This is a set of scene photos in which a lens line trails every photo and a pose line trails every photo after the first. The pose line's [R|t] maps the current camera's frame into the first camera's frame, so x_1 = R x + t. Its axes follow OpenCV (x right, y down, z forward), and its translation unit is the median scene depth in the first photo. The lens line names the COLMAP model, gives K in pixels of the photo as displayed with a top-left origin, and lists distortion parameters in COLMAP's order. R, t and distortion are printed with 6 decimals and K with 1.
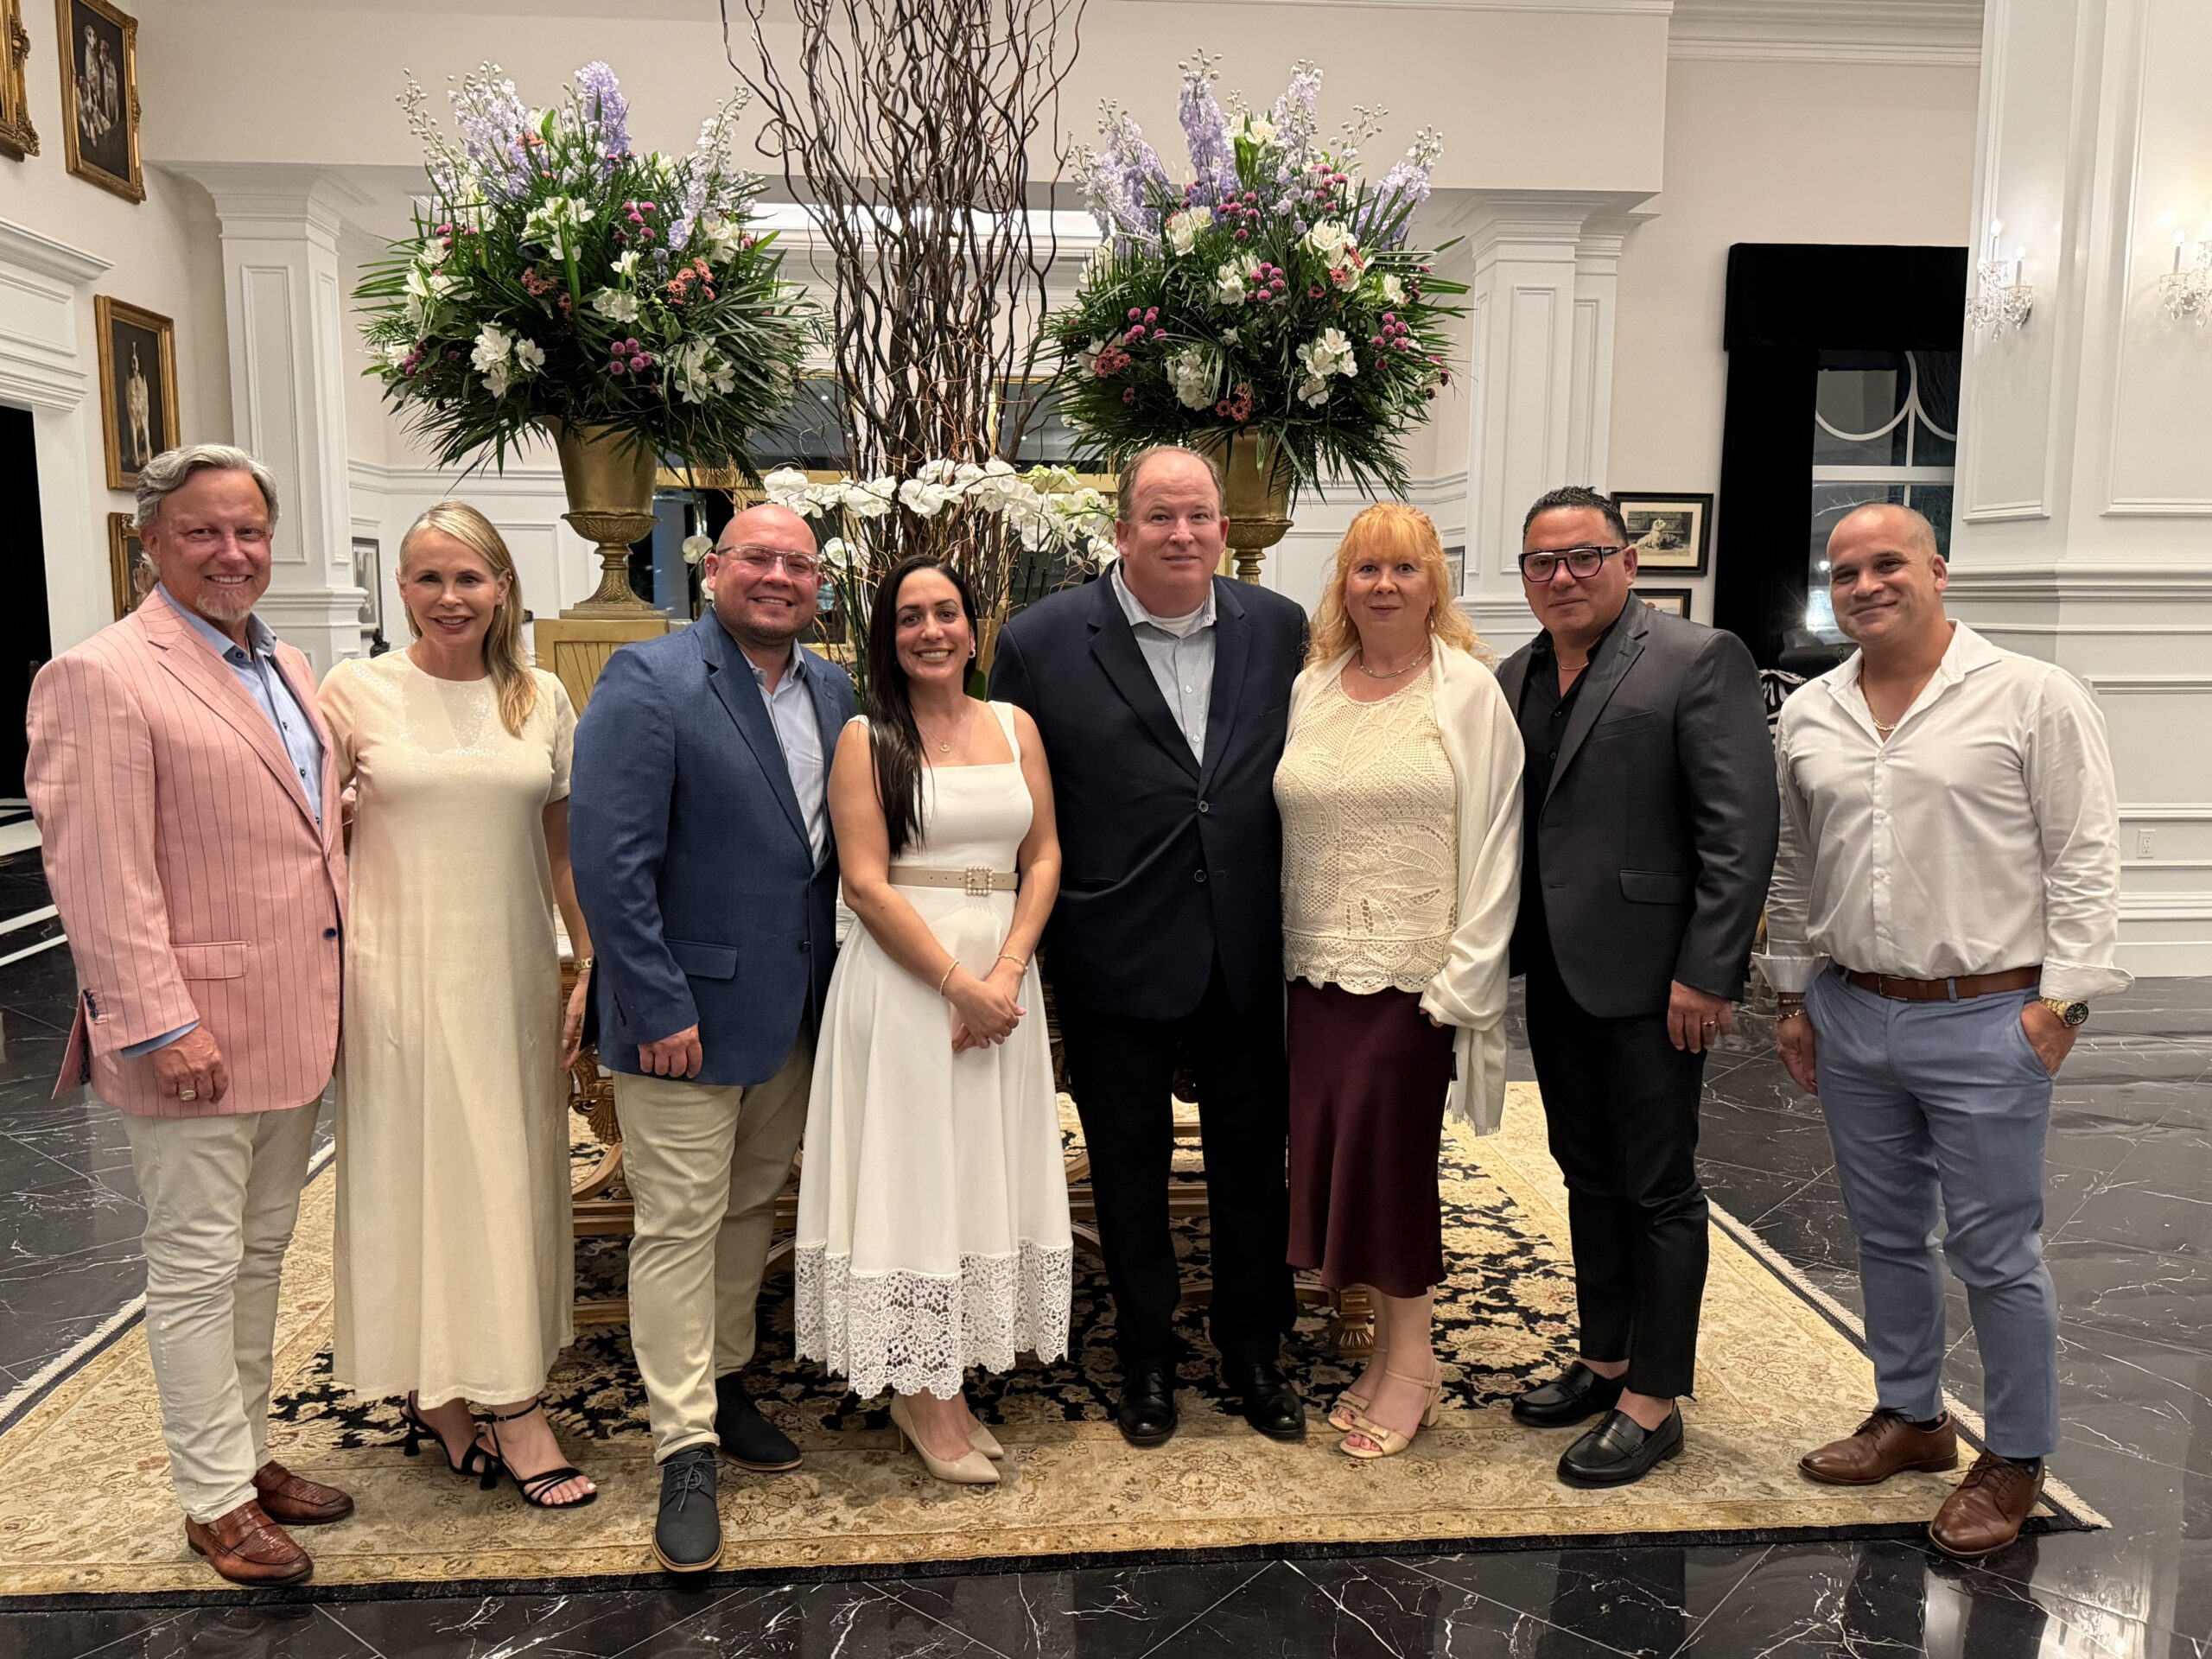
lens RADIAL K [[1739.2, 0, 1109.3], [0, 1739.2, 826.2], [0, 0, 1]] dist [0.037101, -0.039382]
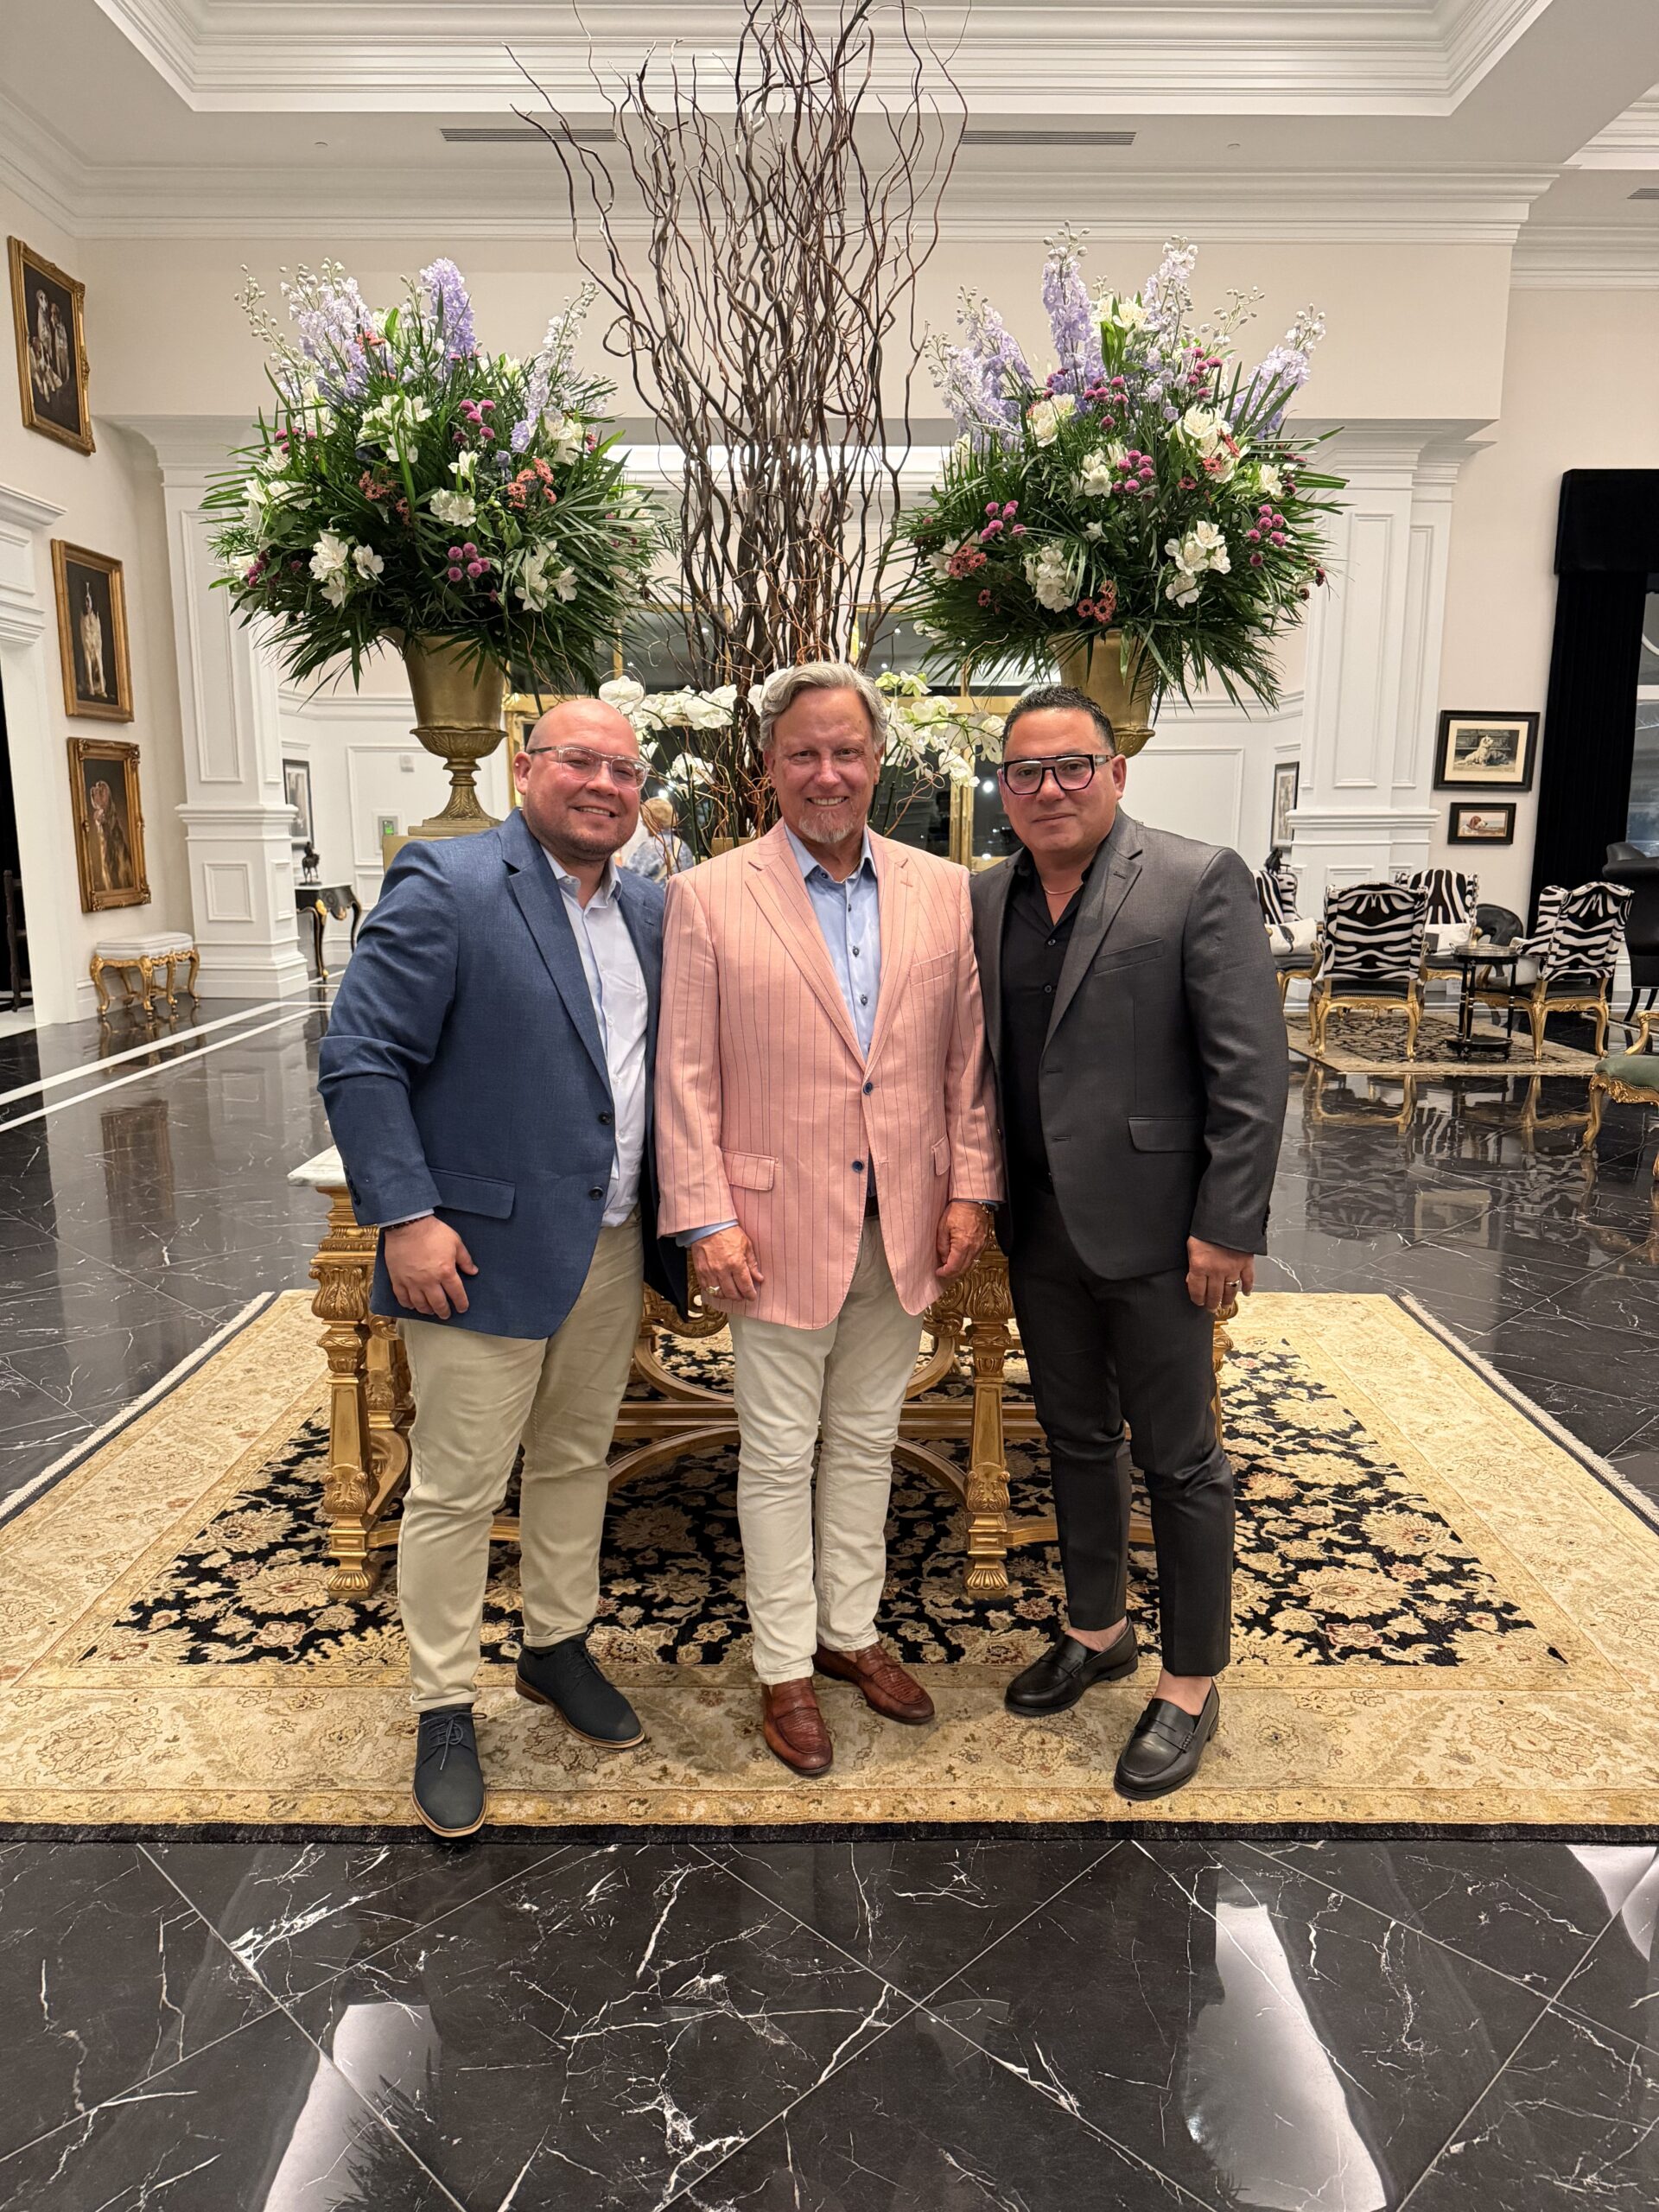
lens RADIAL K [[1559.2, 0, 832.1], [0, 1559.2, 1108.1], [0, 0, 1]] dist [0.016982, -0.014101]
pose [[0.996688, 0.014071, -0.080097, 0.000394], [-0.009512, 0.998328, 0.057019, -0.016922], [0.080765, -0.056068, 0.995155, 0.128210]]
